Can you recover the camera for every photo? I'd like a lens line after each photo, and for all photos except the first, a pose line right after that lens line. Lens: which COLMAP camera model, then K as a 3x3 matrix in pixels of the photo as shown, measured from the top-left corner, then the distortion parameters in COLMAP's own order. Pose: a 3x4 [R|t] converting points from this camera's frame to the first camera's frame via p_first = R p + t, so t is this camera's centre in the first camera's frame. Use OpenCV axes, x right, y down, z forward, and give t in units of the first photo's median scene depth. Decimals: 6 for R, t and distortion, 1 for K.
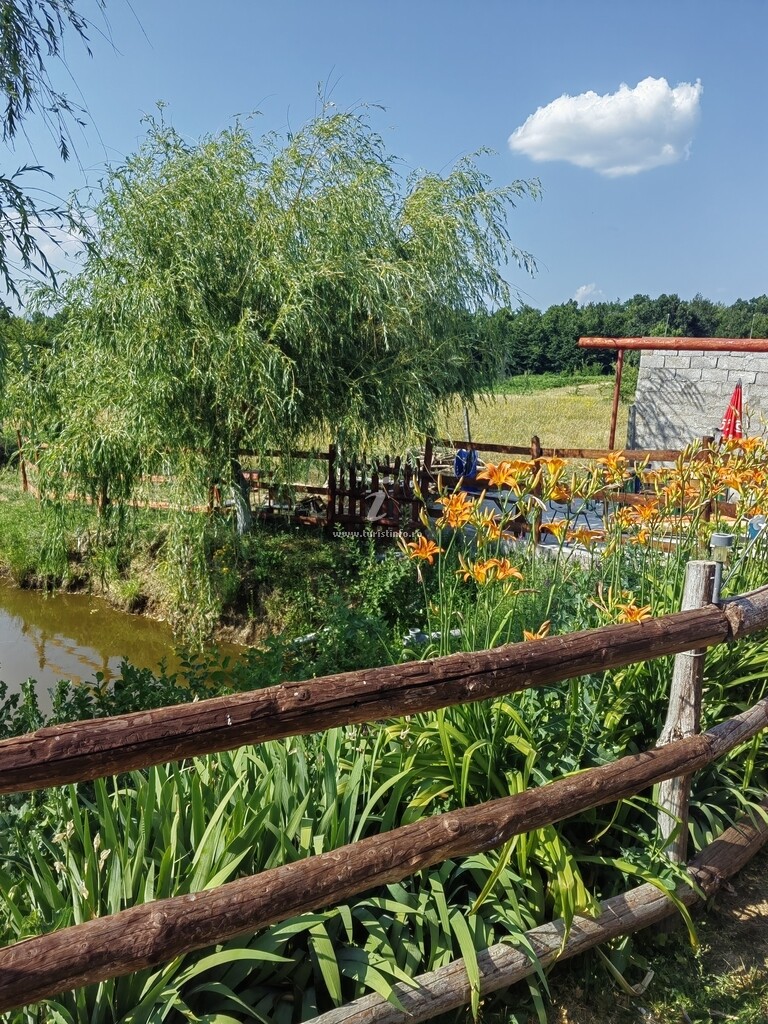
lens RADIAL K [[794.5, 0, 384.0], [0, 794.5, 512.0], [0, 0, 1]] dist [0.060280, -0.040880]
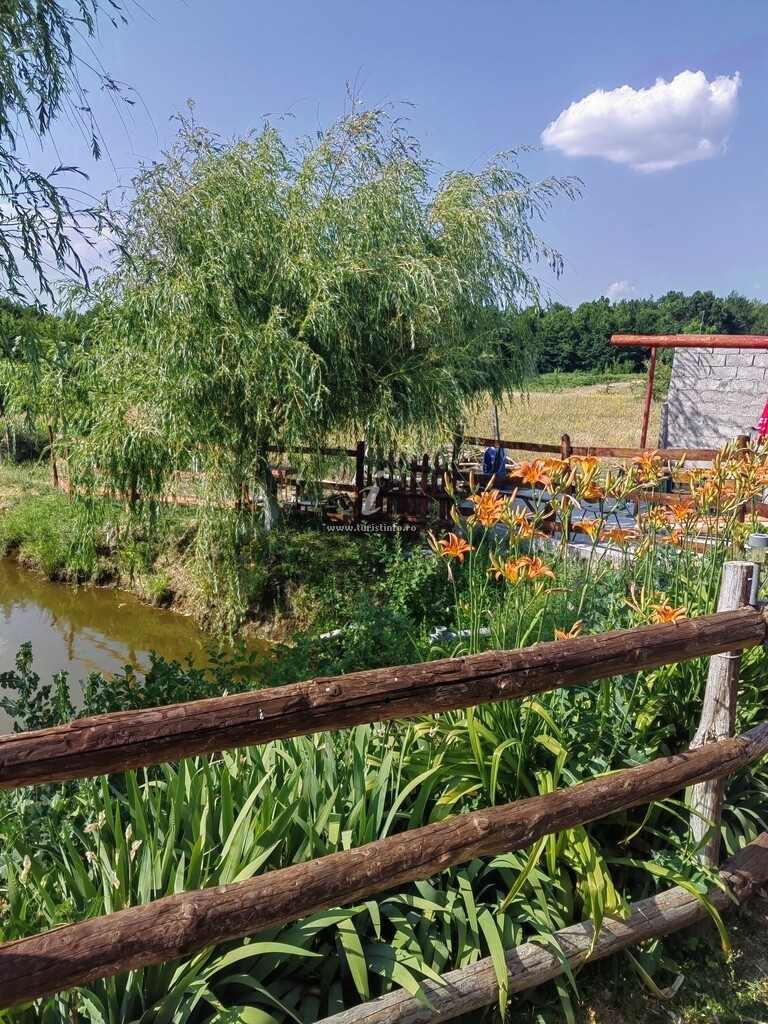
lens RADIAL K [[794.5, 0, 384.0], [0, 794.5, 512.0], [0, 0, 1]] dist [0.060280, -0.040880]
pose [[0.999478, 0.008366, -0.031212, -0.006220], [-0.008267, 0.999960, 0.003290, 0.000121], [0.031238, -0.003030, 0.999507, -0.000556]]
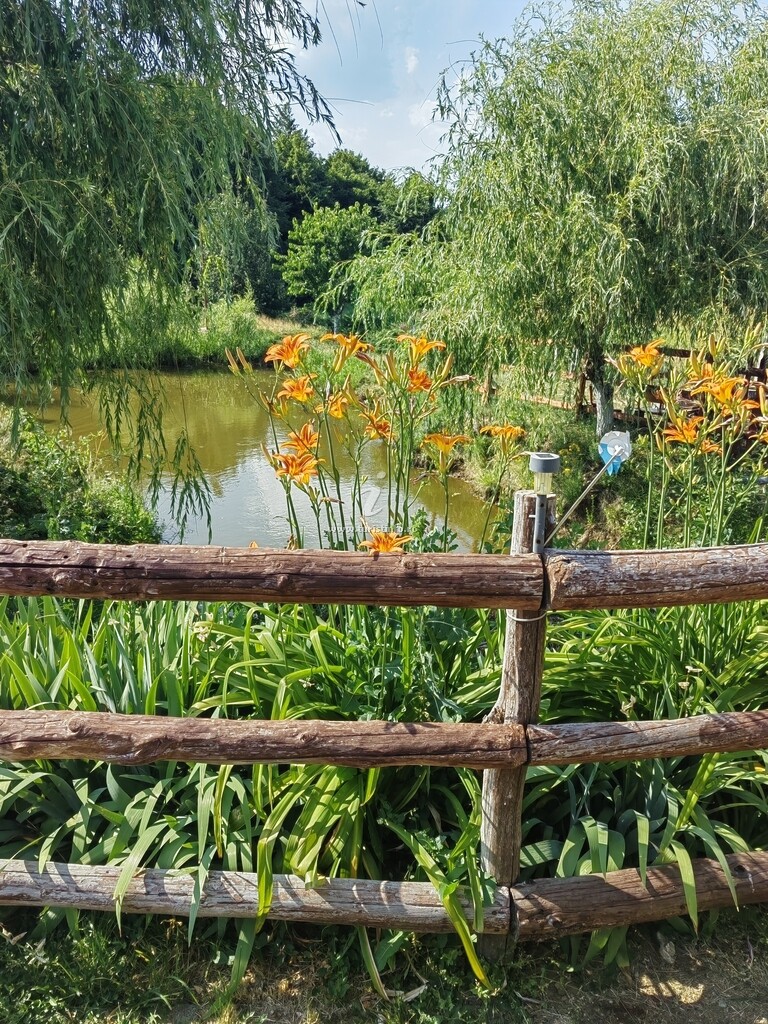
lens RADIAL K [[794.5, 0, 384.0], [0, 794.5, 512.0], [0, 0, 1]] dist [0.060280, -0.040880]
pose [[0.844099, 0.153528, -0.513738, 0.490294], [-0.088148, 0.984828, 0.149479, -0.009740], [0.528893, -0.080890, 0.844825, 0.260559]]
